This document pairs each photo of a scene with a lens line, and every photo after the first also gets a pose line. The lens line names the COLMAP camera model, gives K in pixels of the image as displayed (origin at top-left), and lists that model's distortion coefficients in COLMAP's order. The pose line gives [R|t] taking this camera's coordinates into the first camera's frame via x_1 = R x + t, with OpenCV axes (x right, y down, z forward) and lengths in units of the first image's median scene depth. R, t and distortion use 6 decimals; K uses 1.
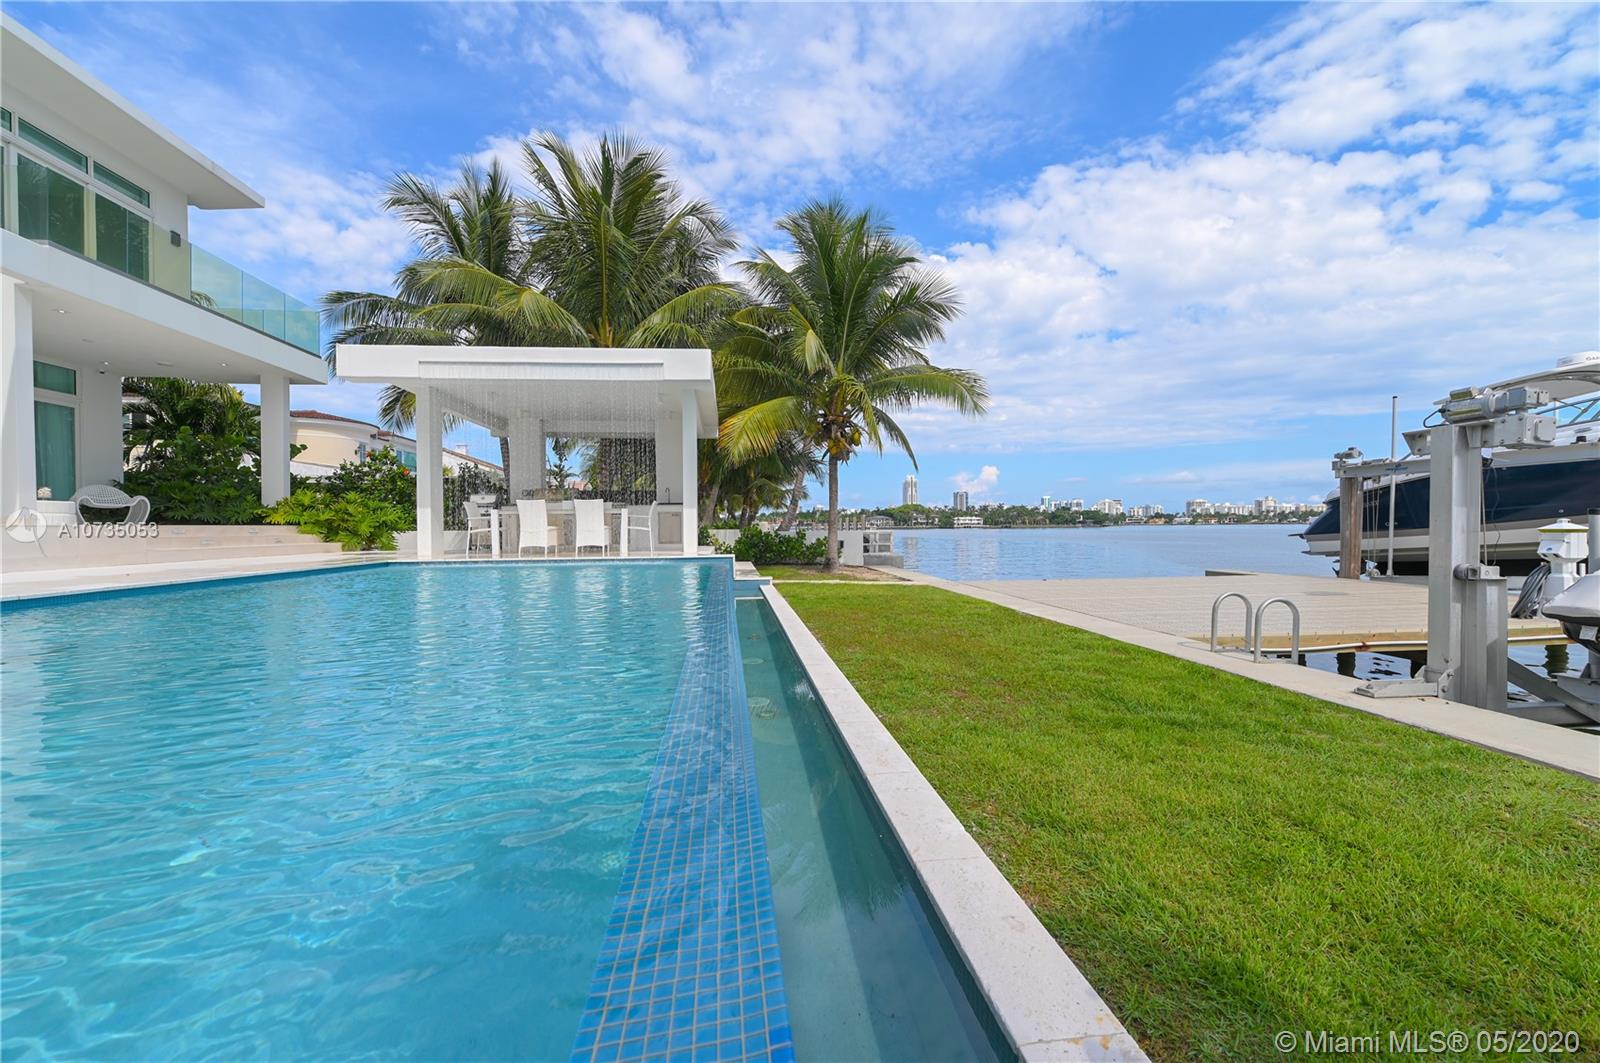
lens RADIAL K [[640.8, 0, 799.8], [0, 640.8, 535.0], [0, 0, 1]] dist [-0.003431, -0.000465]
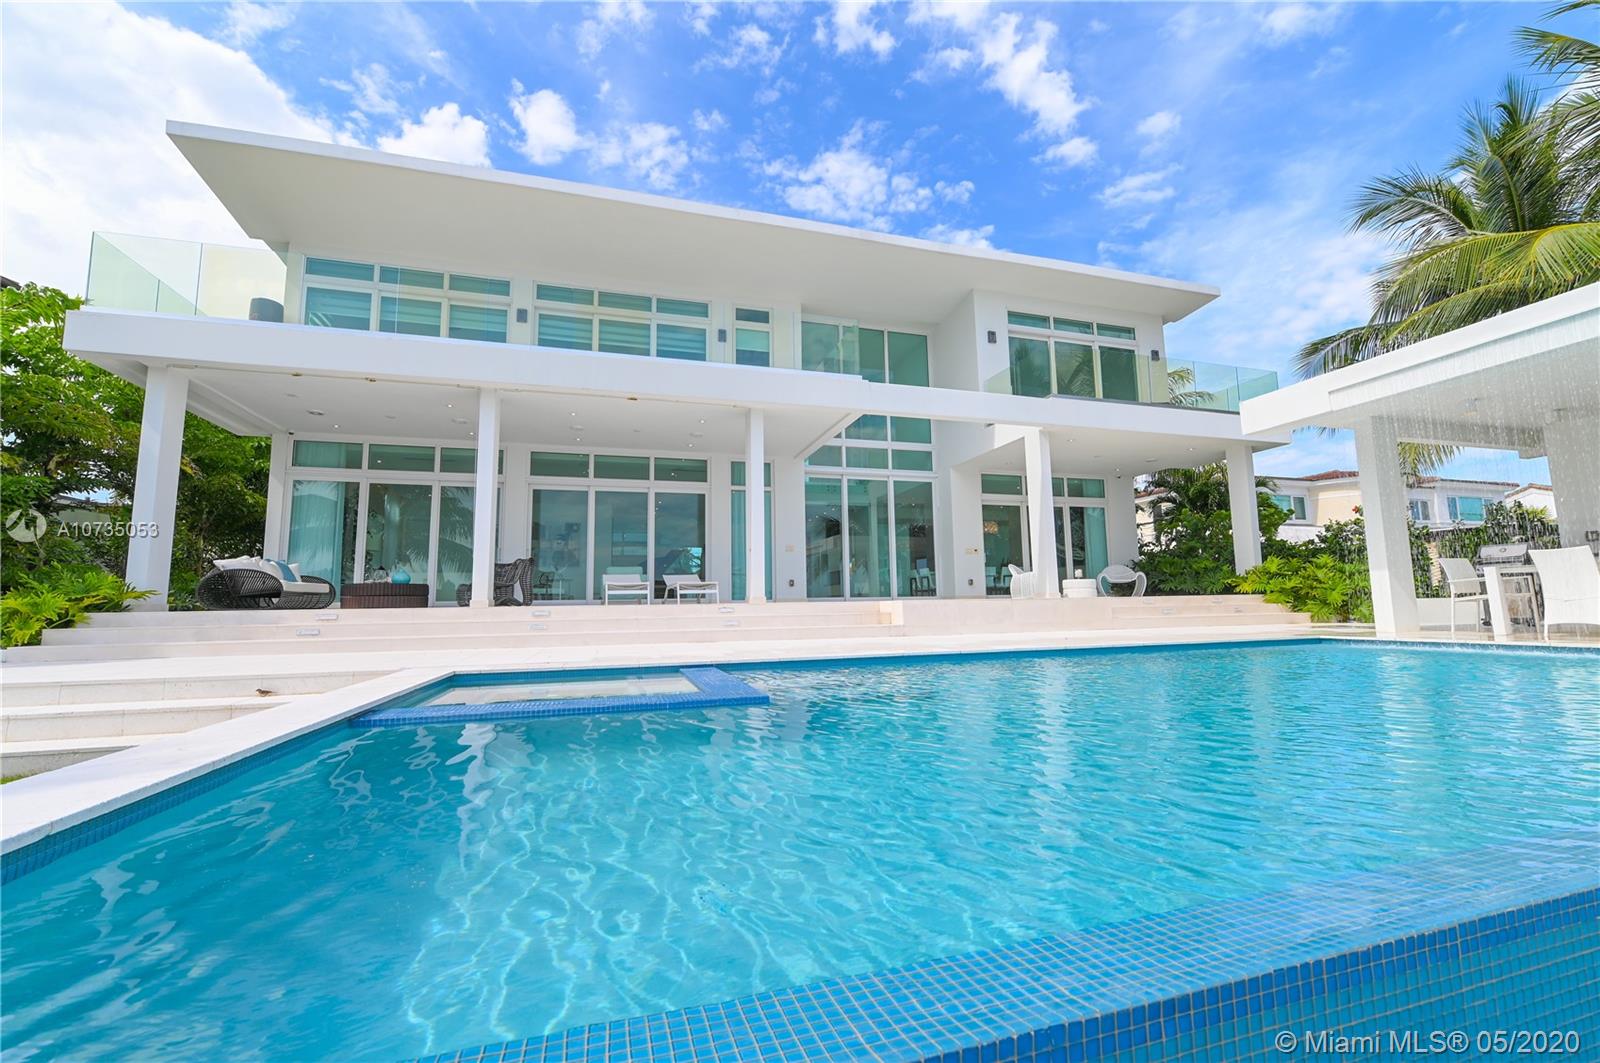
lens RADIAL K [[640.8, 0, 799.8], [0, 640.8, 535.0], [0, 0, 1]] dist [-0.003431, -0.000465]
pose [[0.178720, -0.106057, -0.978167, 0.042788], [0.003742, 0.994239, -0.107116, -0.003055], [0.983893, 0.015483, 0.178087, 0.132182]]
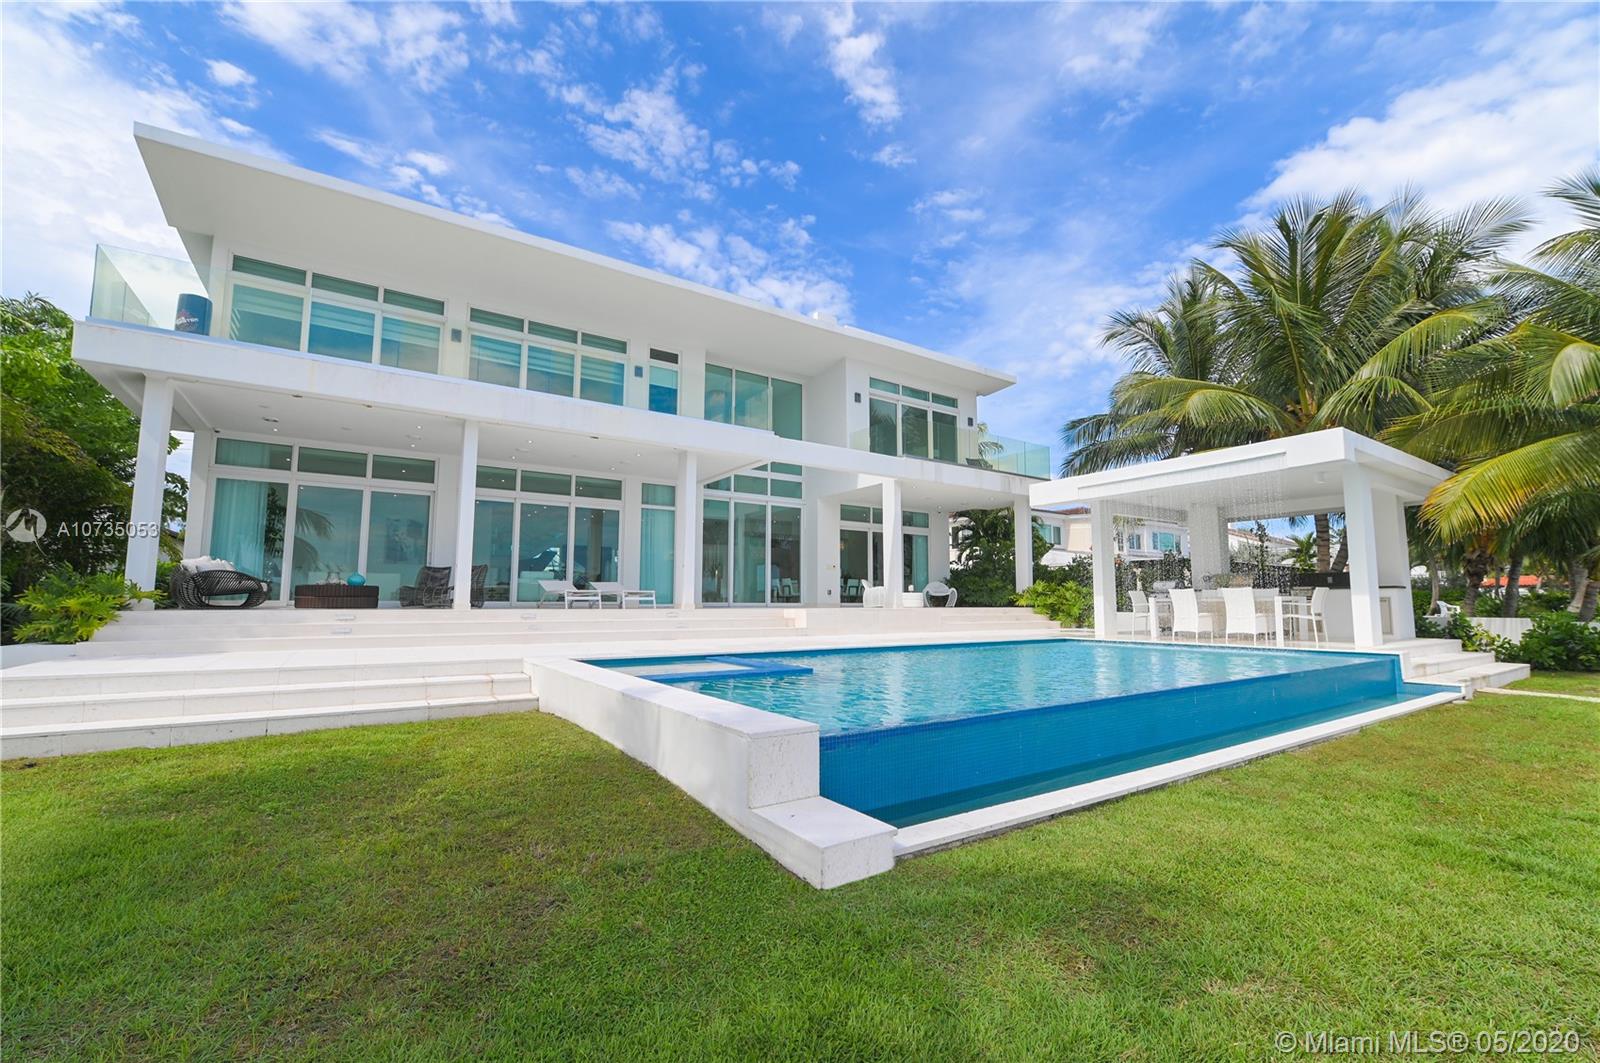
lens RADIAL K [[660.9, 0, 801.2], [0, 660.9, 540.9], [0, 0, 1]] dist [-0.001611, -0.000191]
pose [[0.461350, -0.076047, -0.883953, 0.236188], [-0.016033, 0.995442, -0.094007, -0.015620], [0.887073, 0.057542, 0.458029, -0.090960]]
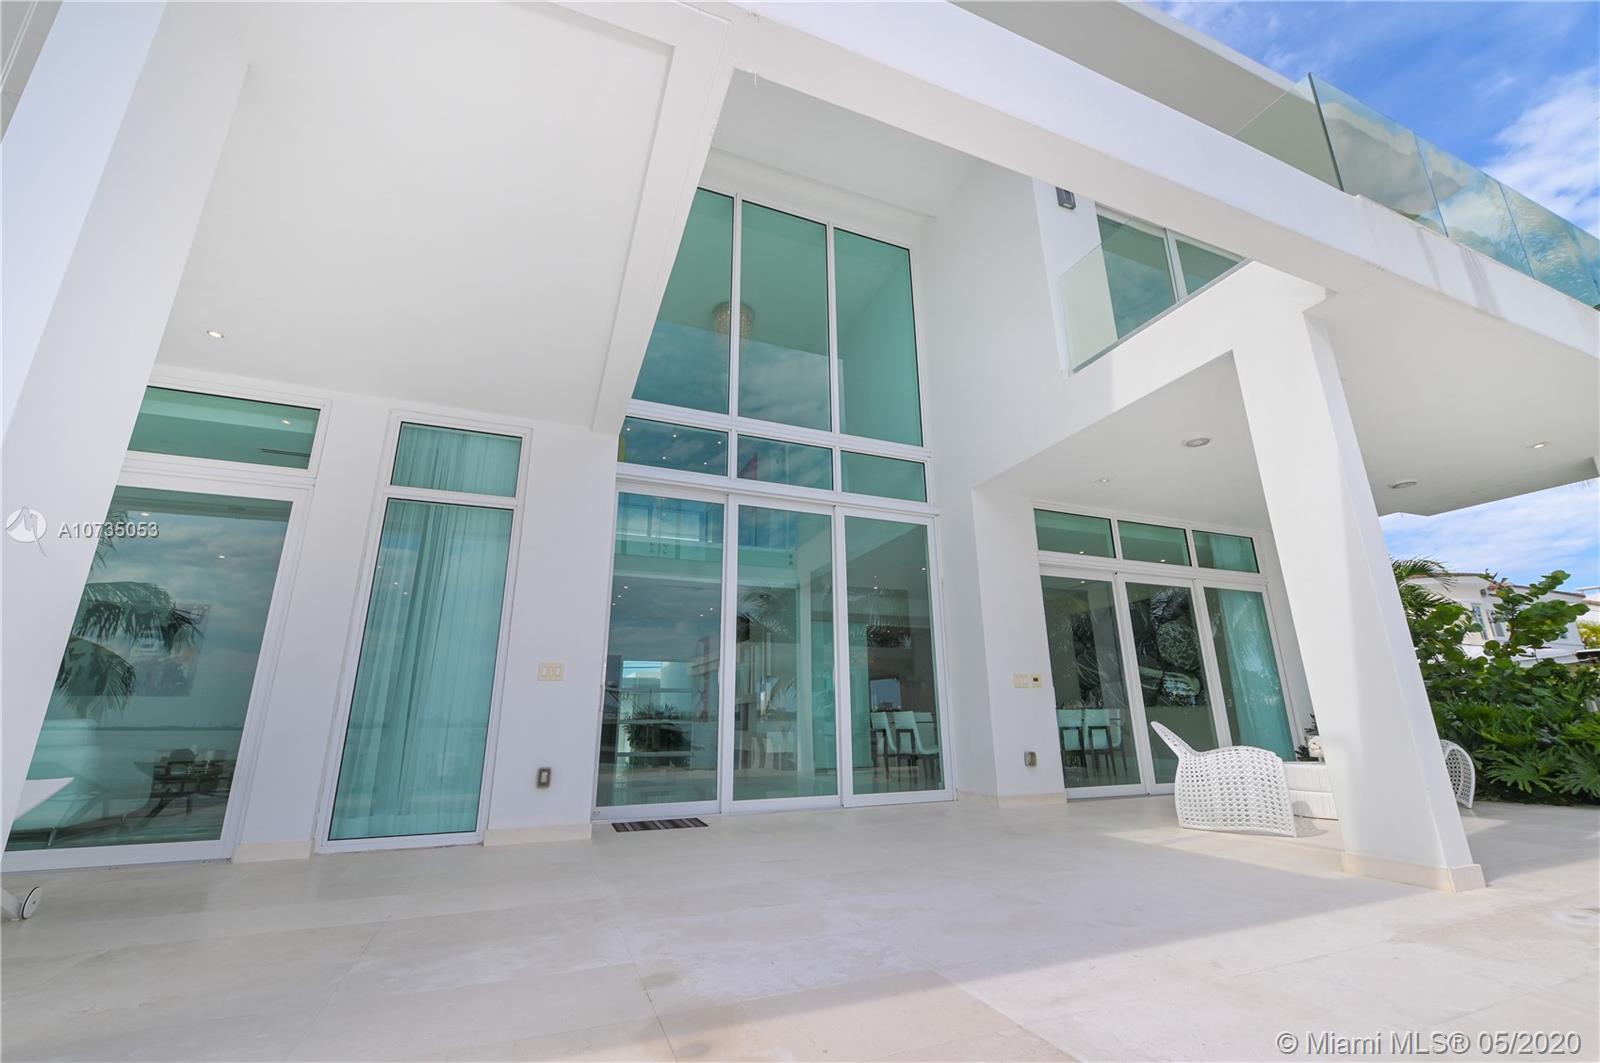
lens RADIAL K [[640.8, 0, 799.8], [0, 640.8, 535.0], [0, 0, 1]] dist [-0.003431, -0.000465]
pose [[0.270139, -0.262855, -0.926246, -0.597386], [-0.003951, 0.961702, -0.274069, -0.069241], [0.962813, 0.077697, 0.258755, 0.340205]]
